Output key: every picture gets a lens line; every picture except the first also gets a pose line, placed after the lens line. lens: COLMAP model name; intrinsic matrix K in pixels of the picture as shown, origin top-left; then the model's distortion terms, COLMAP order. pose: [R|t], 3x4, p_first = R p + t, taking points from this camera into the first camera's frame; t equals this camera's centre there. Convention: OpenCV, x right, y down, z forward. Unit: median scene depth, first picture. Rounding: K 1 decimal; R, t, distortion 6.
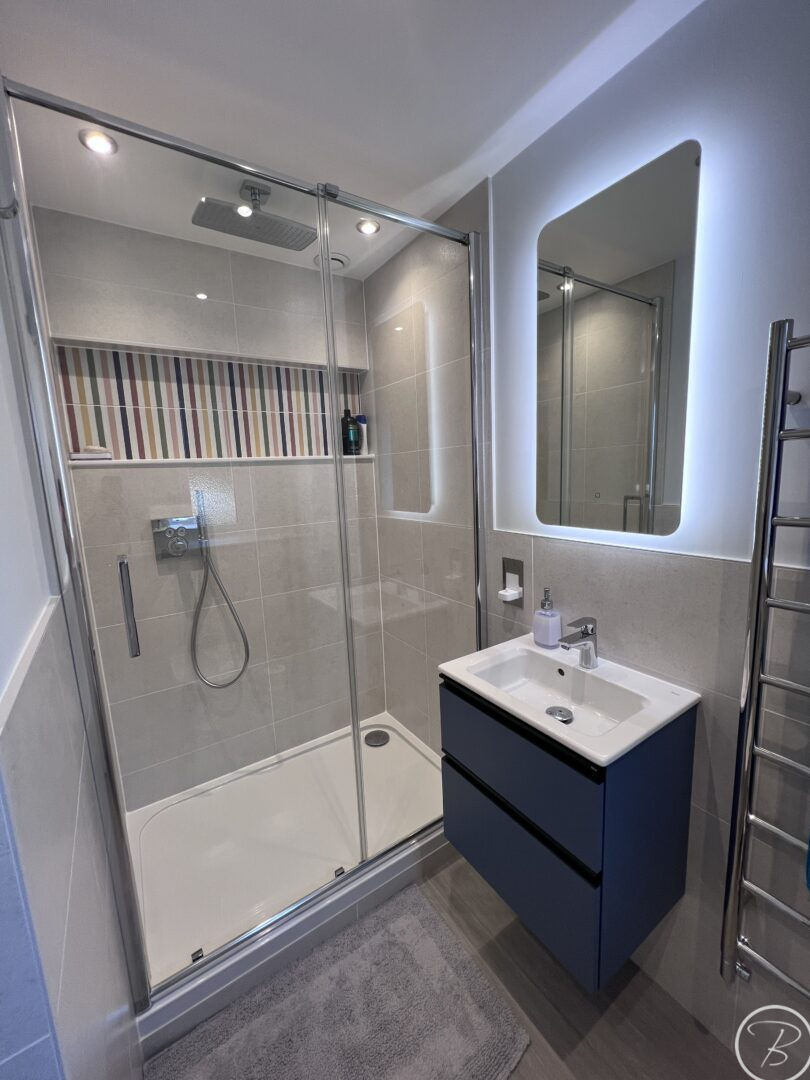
lens RADIAL K [[432.4, 0, 405.7], [0, 432.4, 537.6], [0, 0, 1]] dist [-0.000815, 0.000033]
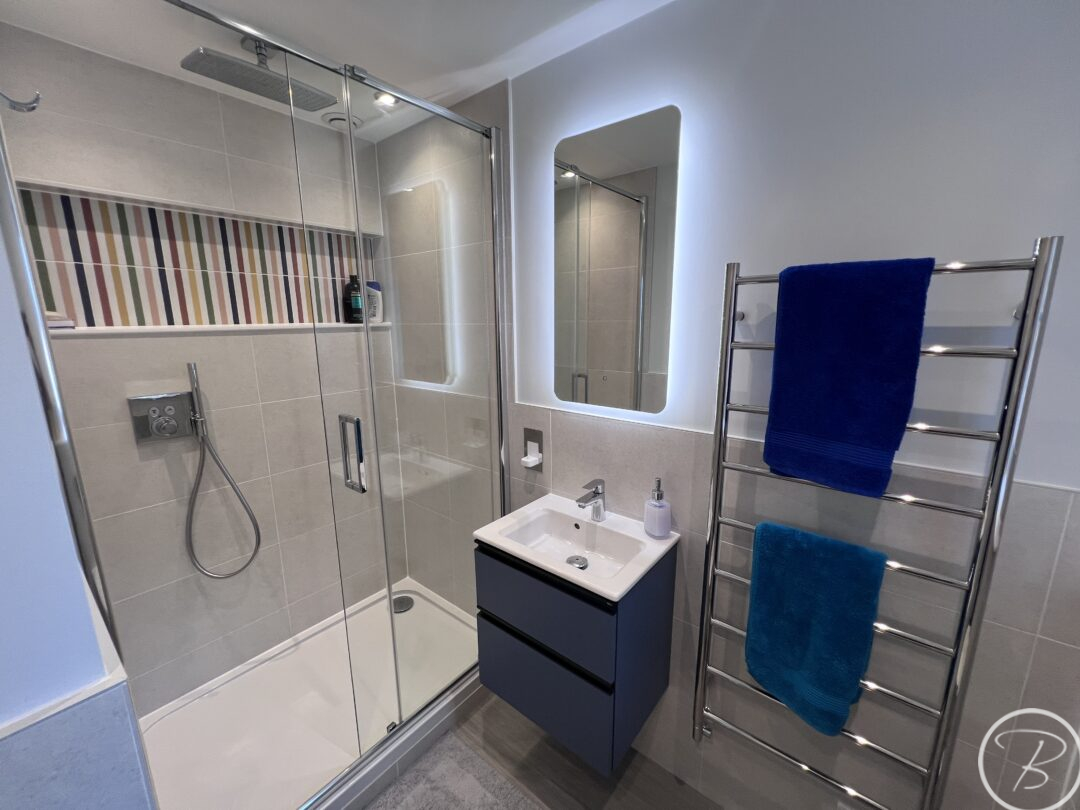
lens RADIAL K [[434.0, 0, 537.0], [0, 434.0, 404.4], [0, 0, 1]] dist [-0.002822, 0.000595]
pose [[0.955444, -0.025012, 0.294112, -0.072473], [0.013995, 0.999122, 0.039501, -0.059581], [-0.294841, -0.033625, 0.954954, -0.075884]]
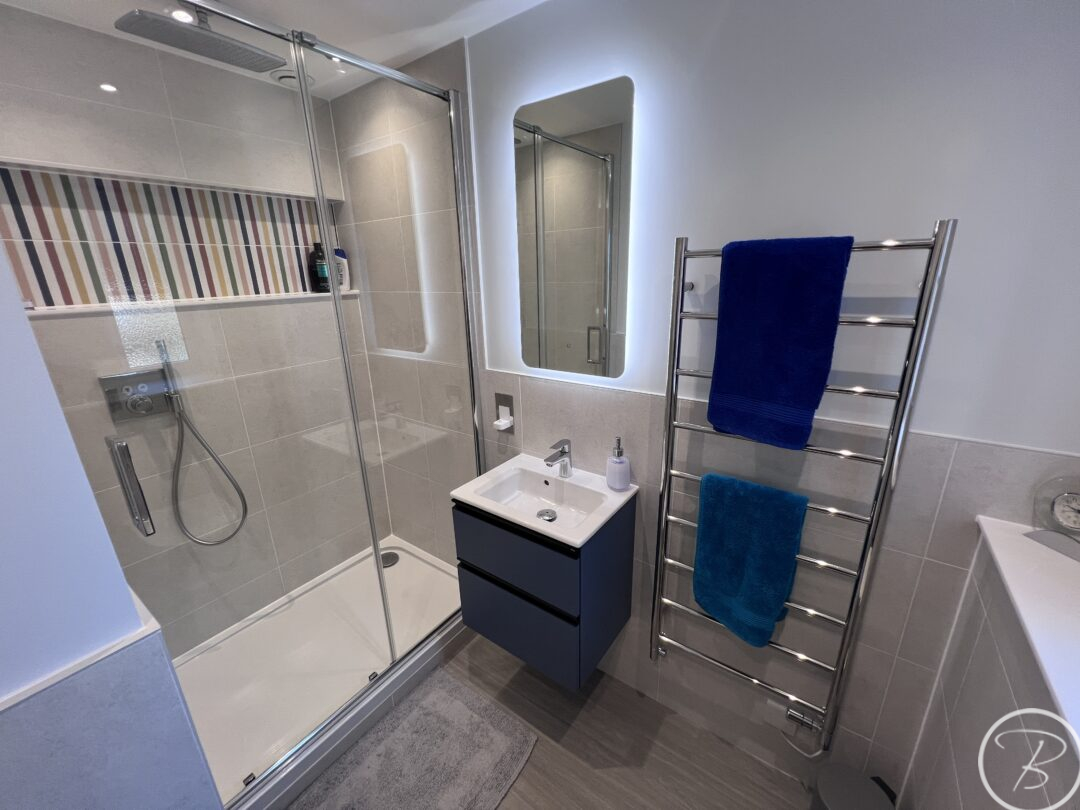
lens RADIAL K [[434.0, 0, 537.0], [0, 434.0, 404.4], [0, 0, 1]] dist [-0.002822, 0.000595]
pose [[0.938120, -0.085970, 0.335470, -0.067264], [0.040064, 0.989135, 0.141448, -0.087120], [-0.343985, -0.119255, 0.931371, -0.138121]]
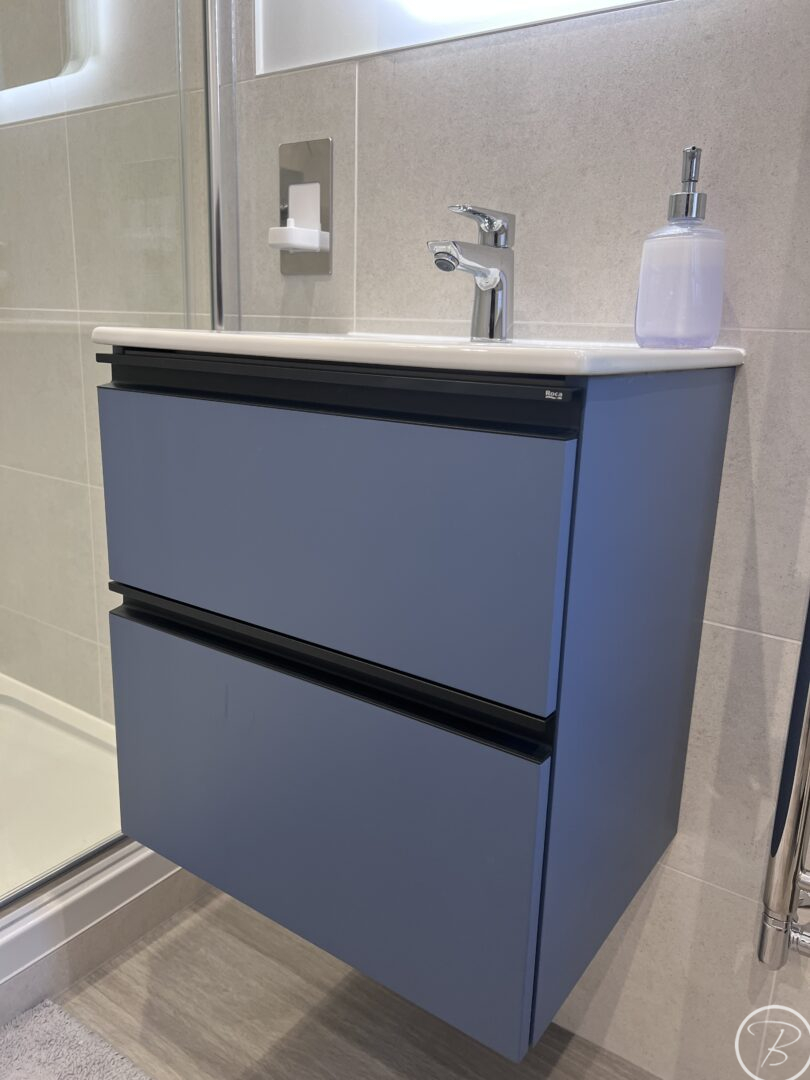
lens RADIAL K [[820.8, 0, 404.0], [0, 820.8, 544.1], [0, 0, 1]] dist [0.046200, -0.067096]
pose [[0.927529, -0.015875, 0.373413, 0.046811], [-0.015914, 0.996514, 0.081894, 0.346664], [-0.373411, -0.081902, 0.924043, 0.251840]]
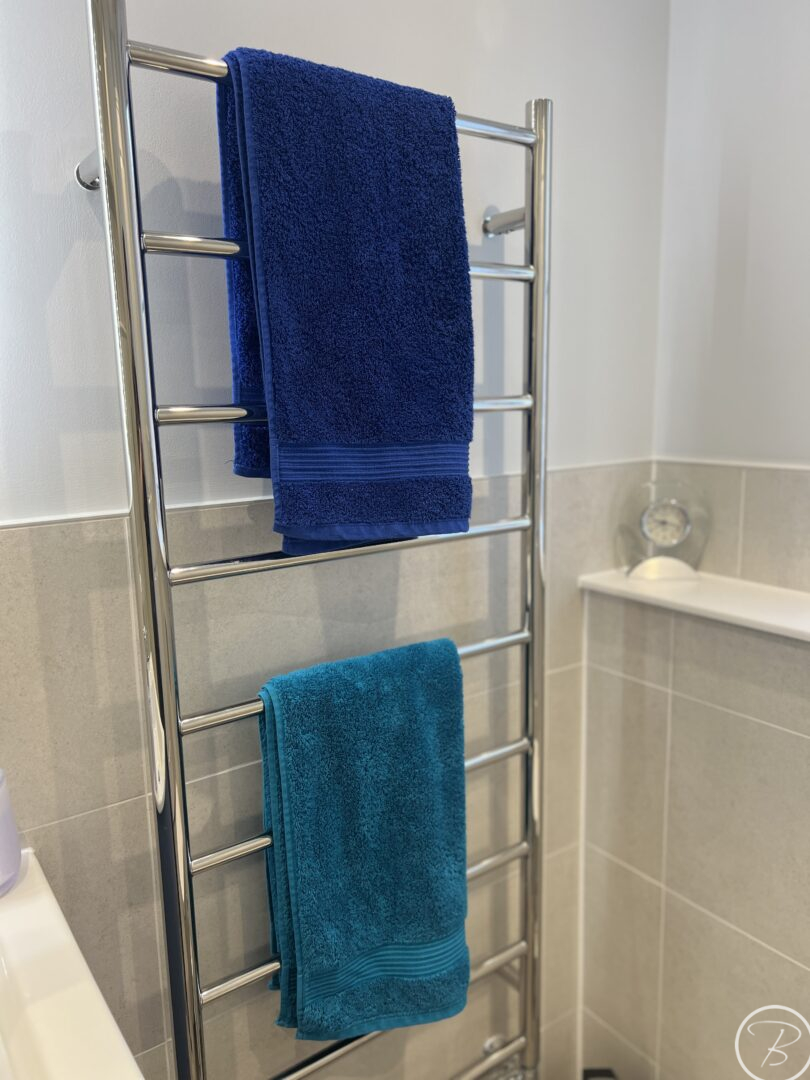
lens RADIAL K [[820.8, 0, 404.0], [0, 820.8, 544.1], [0, 0, 1]] dist [0.046200, -0.067096]
pose [[-0.033162, -0.141444, 0.989391, -0.071231], [0.173926, 0.974014, 0.145075, 0.009985], [-0.984200, 0.176892, -0.007699, 0.409221]]
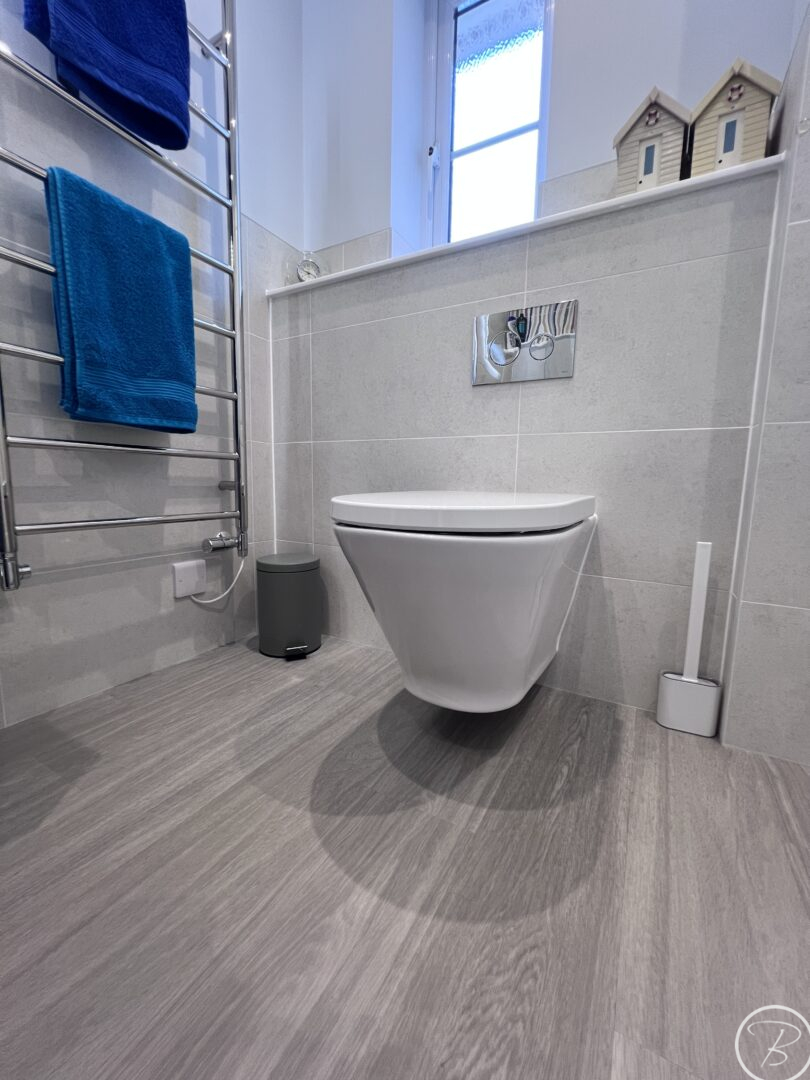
lens RADIAL K [[434.0, 0, 405.2], [0, 434.0, 537.2], [0, 0, 1]] dist [-0.002822, 0.000595]
pose [[-0.452968, -0.080822, 0.887856, -0.181927], [0.134584, 0.978270, 0.157715, 0.594580], [-0.881310, 0.190932, -0.432248, 0.455403]]
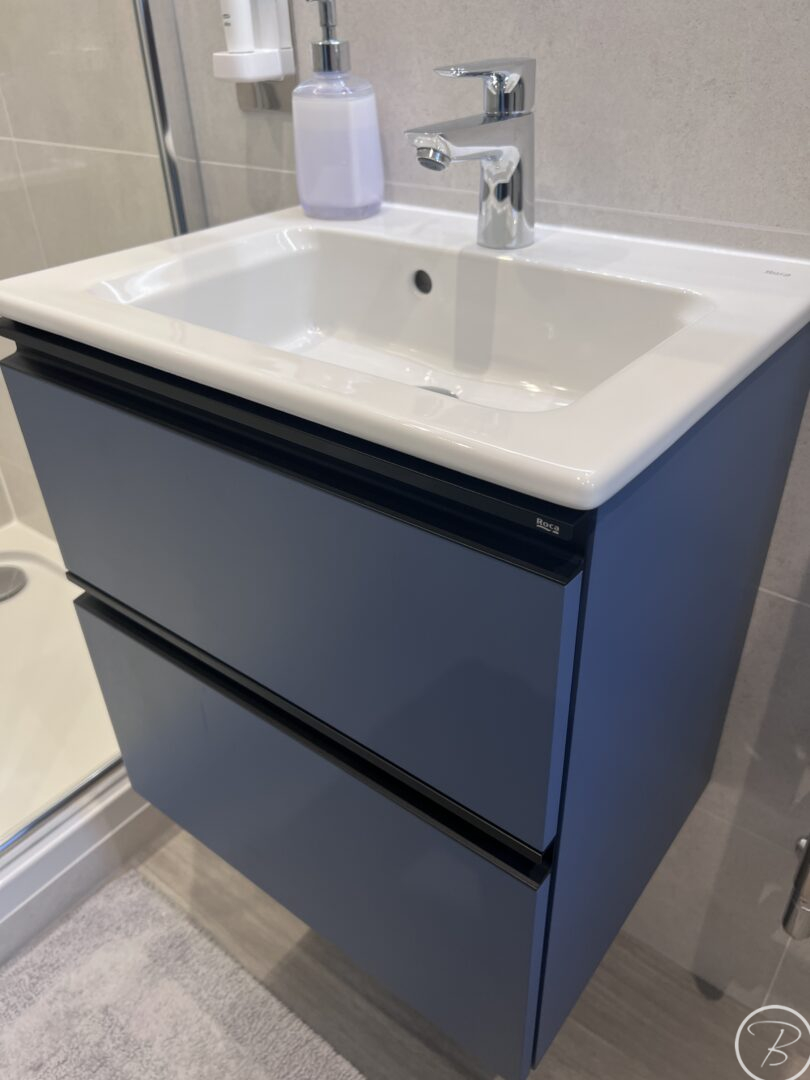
lens RADIAL K [[820.8, 0, 404.0], [0, 820.8, 544.1], [0, 0, 1]] dist [0.046200, -0.067096]
pose [[0.949062, -0.160374, 0.271224, 0.134863], [0.037505, 0.912158, 0.408119, 0.204155], [-0.312851, -0.377158, 0.871709, 0.360530]]
